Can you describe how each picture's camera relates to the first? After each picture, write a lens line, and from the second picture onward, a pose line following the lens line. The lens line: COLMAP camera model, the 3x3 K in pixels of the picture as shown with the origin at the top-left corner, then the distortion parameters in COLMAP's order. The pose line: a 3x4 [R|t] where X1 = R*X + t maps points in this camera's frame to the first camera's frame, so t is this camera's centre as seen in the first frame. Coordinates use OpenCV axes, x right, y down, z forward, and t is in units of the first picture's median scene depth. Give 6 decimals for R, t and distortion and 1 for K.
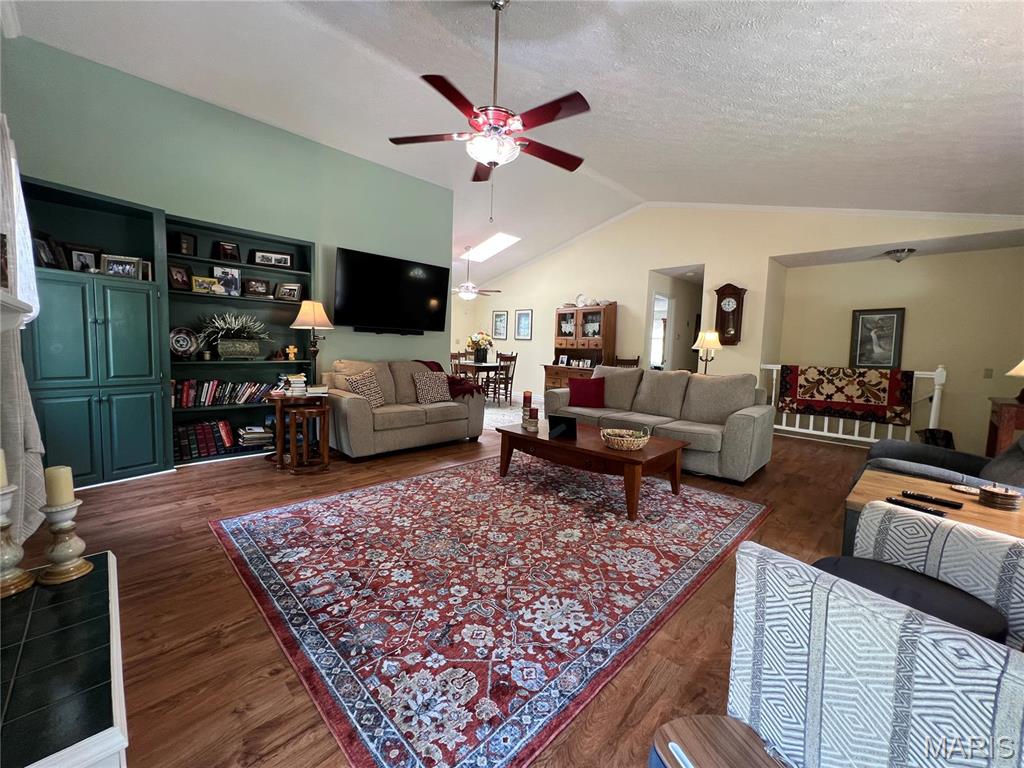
lens RADIAL K [[412.7, 0, 510.8], [0, 412.7, 383.7], [0, 0, 1]] dist [-0.002909, 0.000626]
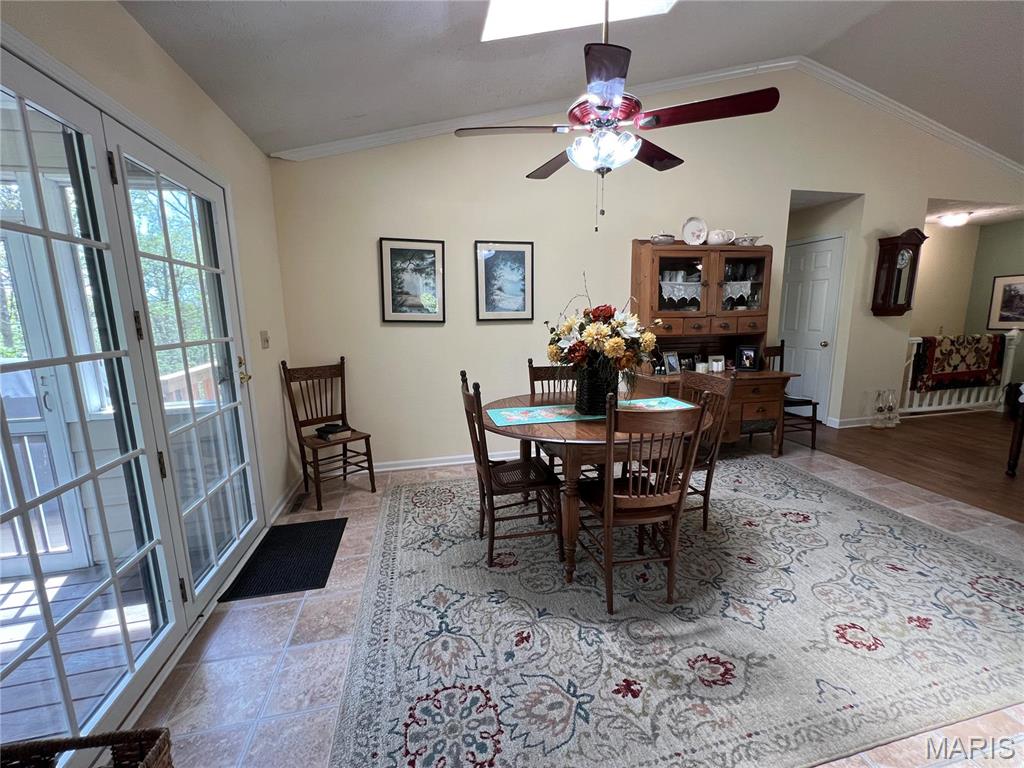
lens RADIAL K [[412.7, 0, 516.3], [0, 412.7, 385.6], [0, 0, 1]] dist [-0.002909, 0.000626]
pose [[0.513647, -0.179626, 0.838988, -0.906945], [0.116854, 0.983374, 0.138999, -0.303866], [-0.850007, 0.026643, 0.526097, 2.385501]]
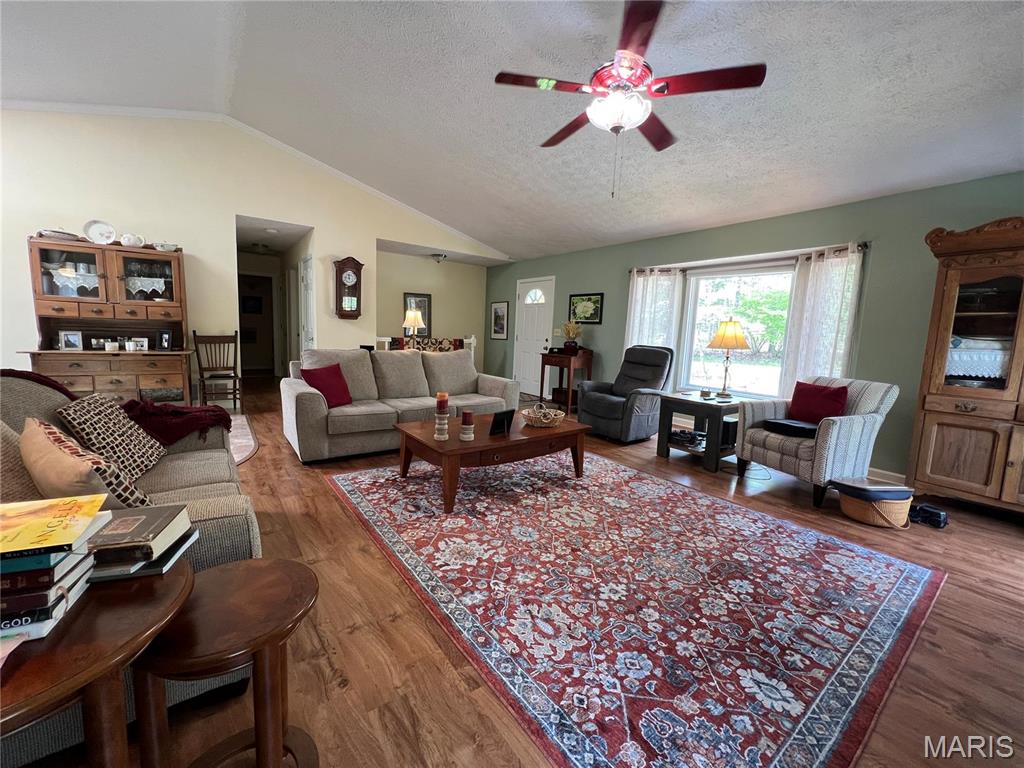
lens RADIAL K [[412.7, 0, 511.1], [0, 412.7, 384.6], [0, 0, 1]] dist [-0.002909, 0.000626]
pose [[0.139403, -0.151480, 0.978581, -0.846253], [0.054240, 0.987915, 0.145198, -0.123497], [-0.988749, 0.032837, 0.145935, 0.955414]]
